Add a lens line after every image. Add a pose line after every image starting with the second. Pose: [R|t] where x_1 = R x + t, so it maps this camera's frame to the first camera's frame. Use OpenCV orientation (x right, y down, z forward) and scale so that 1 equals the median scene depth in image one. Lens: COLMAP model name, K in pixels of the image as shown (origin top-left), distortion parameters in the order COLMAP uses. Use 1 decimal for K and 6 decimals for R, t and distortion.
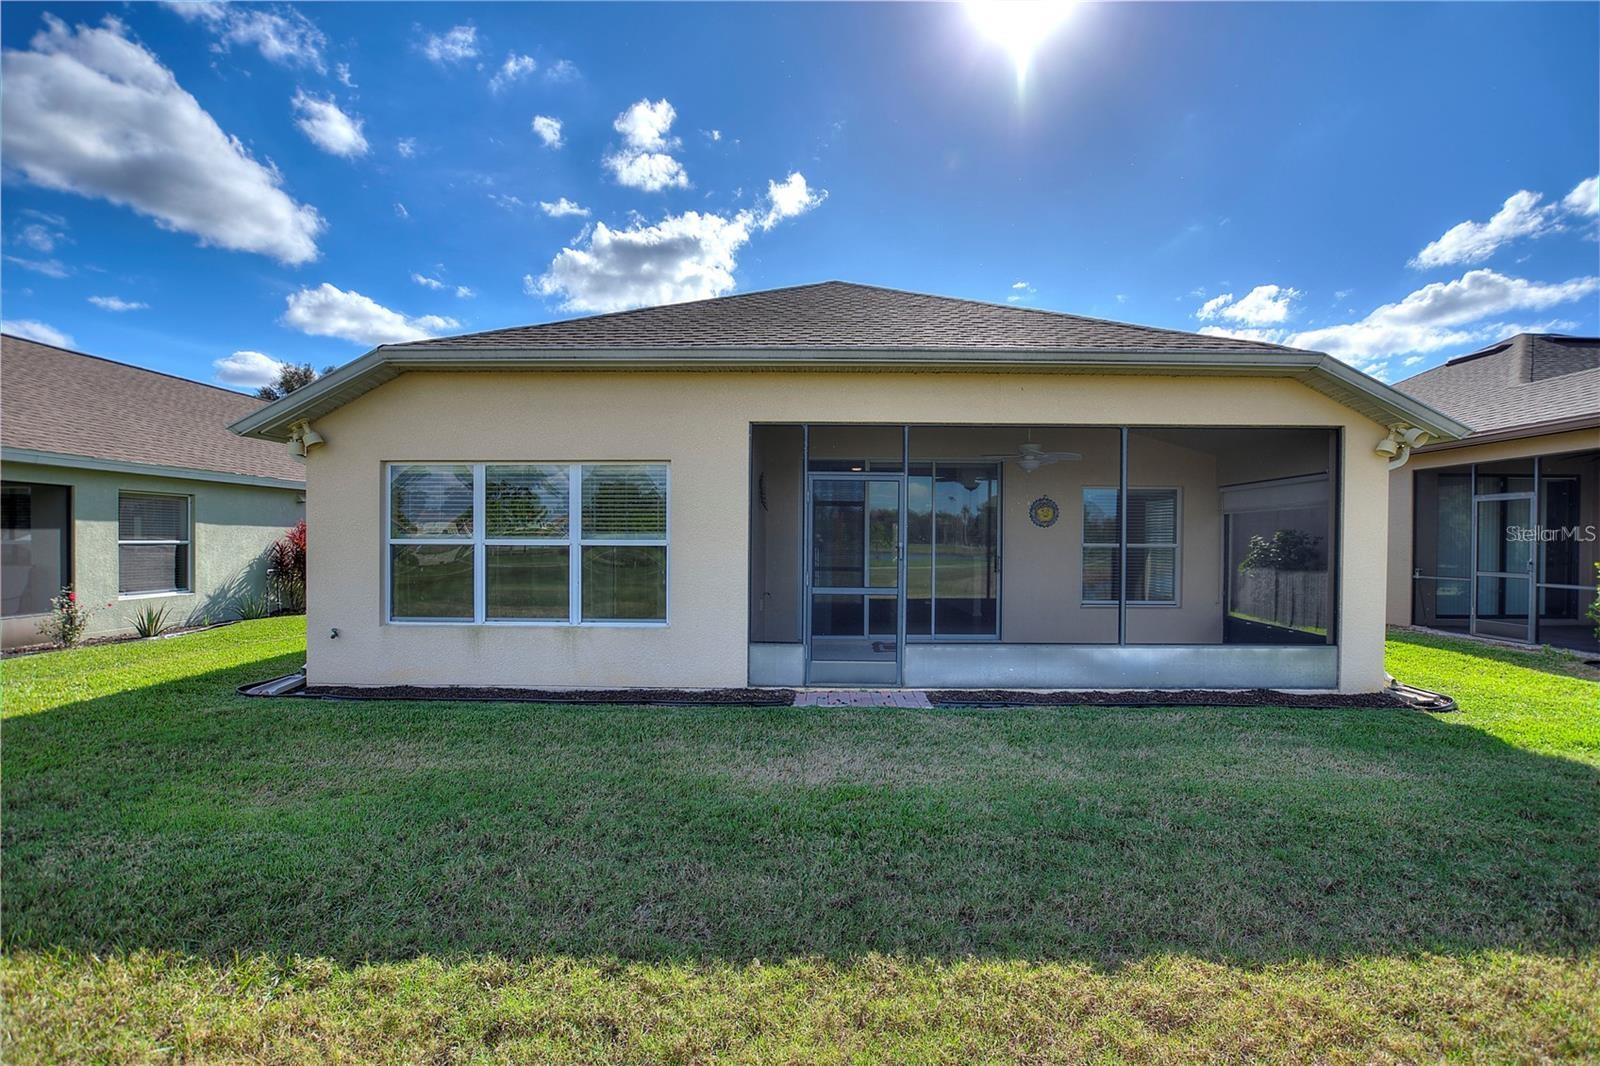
lens RADIAL K [[708.1, 0, 801.4], [0, 708.1, 553.2], [0, 0, 1]] dist [-0.012858, 0.000285]
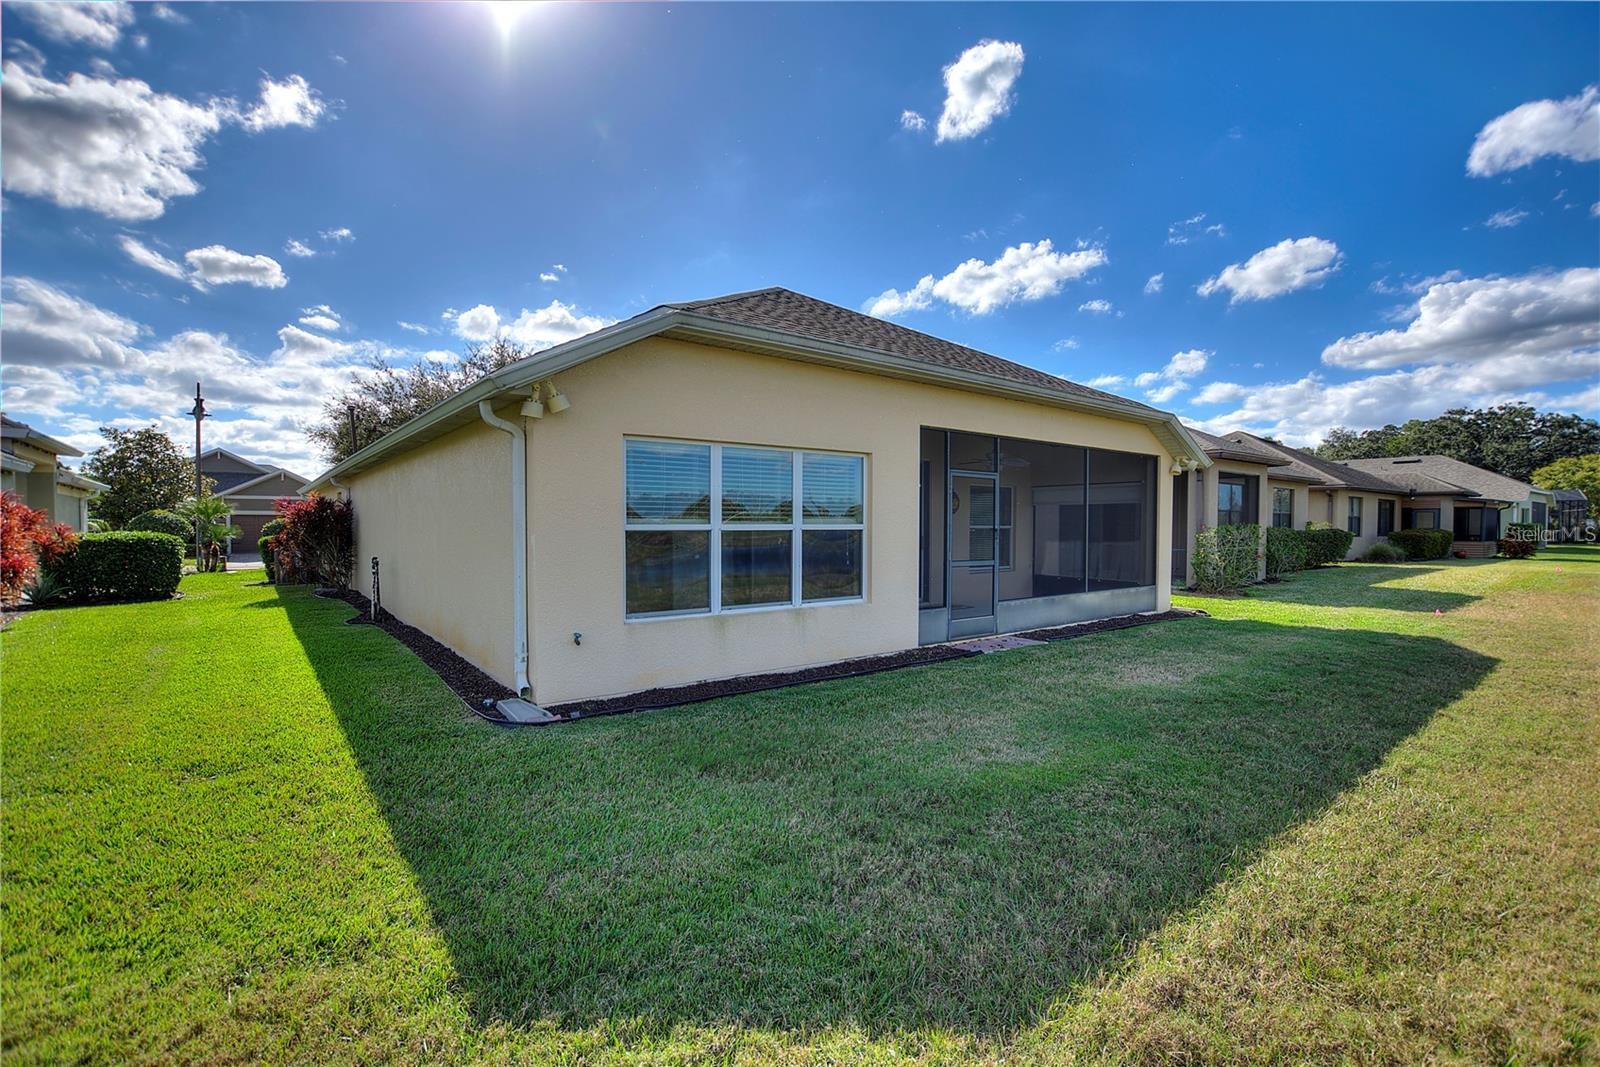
lens RADIAL K [[721.9, 0, 800.0], [0, 721.9, 533.5], [0, 0, 1]] dist [0.000598, -0.022467]
pose [[0.783947, -0.012370, 0.620705, -0.718338], [0.015791, 0.999875, -0.000017, -0.004113], [-0.620627, 0.009815, 0.784045, 0.123916]]
